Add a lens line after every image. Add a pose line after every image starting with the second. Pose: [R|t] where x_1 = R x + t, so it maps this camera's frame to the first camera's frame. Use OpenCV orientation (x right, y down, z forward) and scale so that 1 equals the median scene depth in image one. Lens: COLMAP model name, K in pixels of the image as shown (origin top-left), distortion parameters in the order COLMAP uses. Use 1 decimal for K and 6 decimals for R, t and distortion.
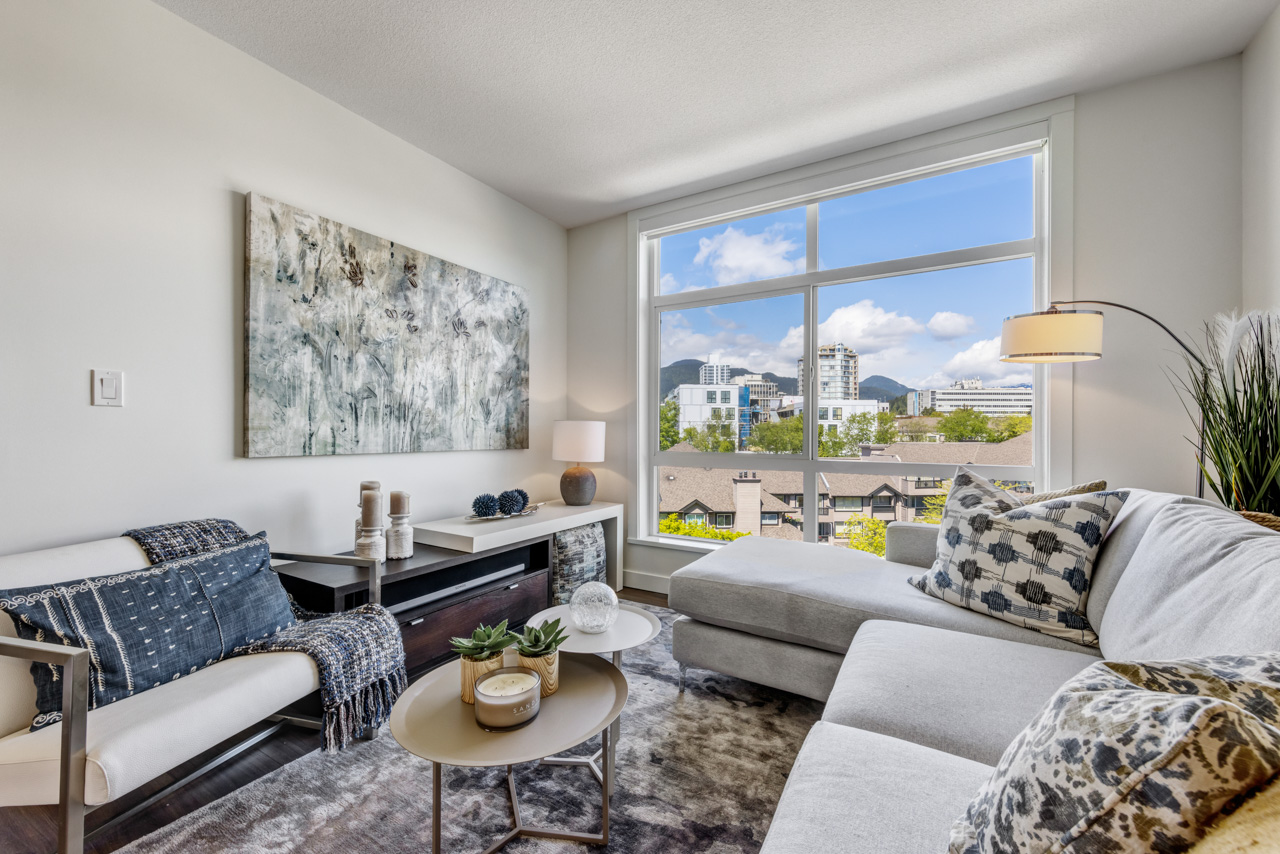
lens RADIAL K [[505.9, 0, 646.2], [0, 505.9, 433.2], [0, 0, 1]] dist [0.002683, 0.000144]
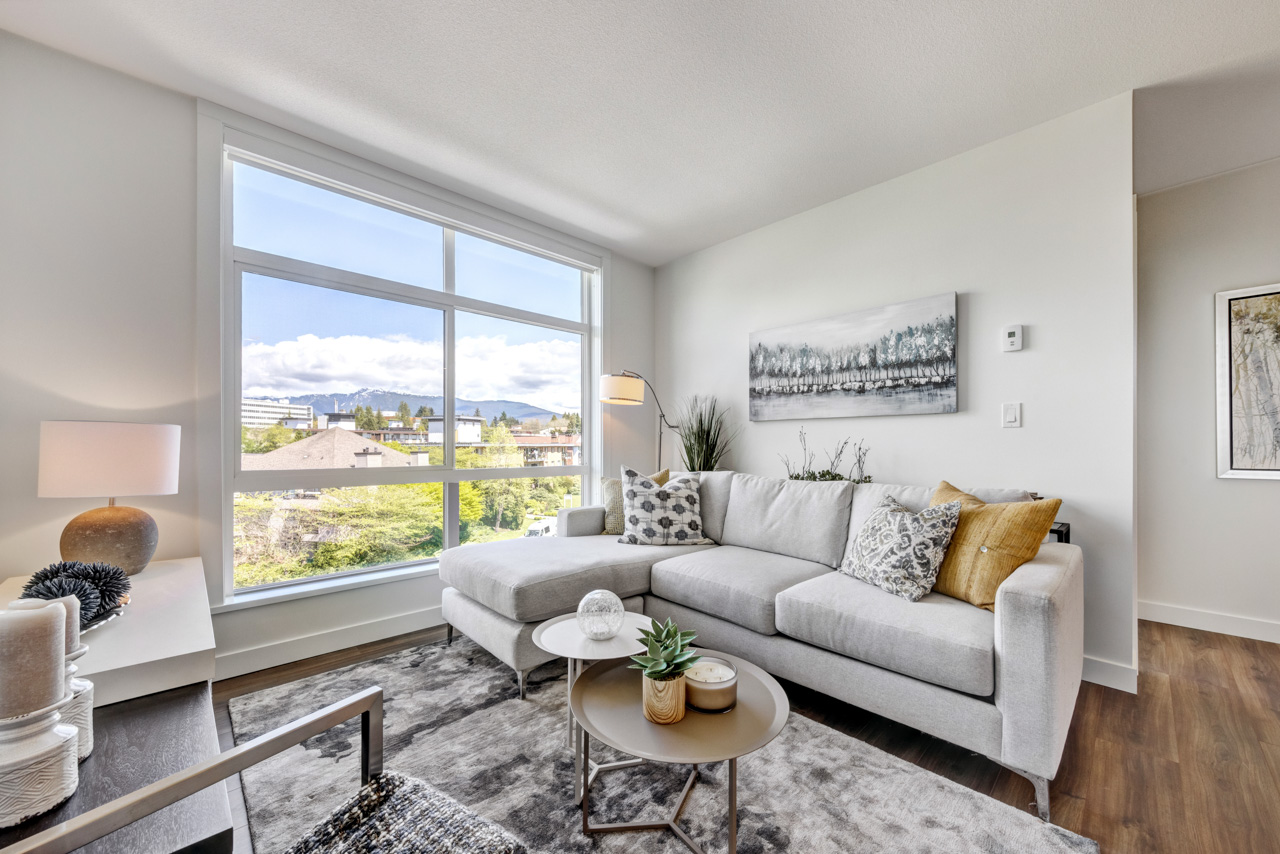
lens RADIAL K [[479.3, 0, 637.1], [0, 479.3, 445.3], [0, 0, 1]] dist [0.000165, -0.000018]
pose [[0.272355, -0.002167, 0.962194, -0.600760], [-0.000508, 0.999997, 0.002396, -0.001809], [-0.962197, -0.001141, 0.272353, 0.386330]]
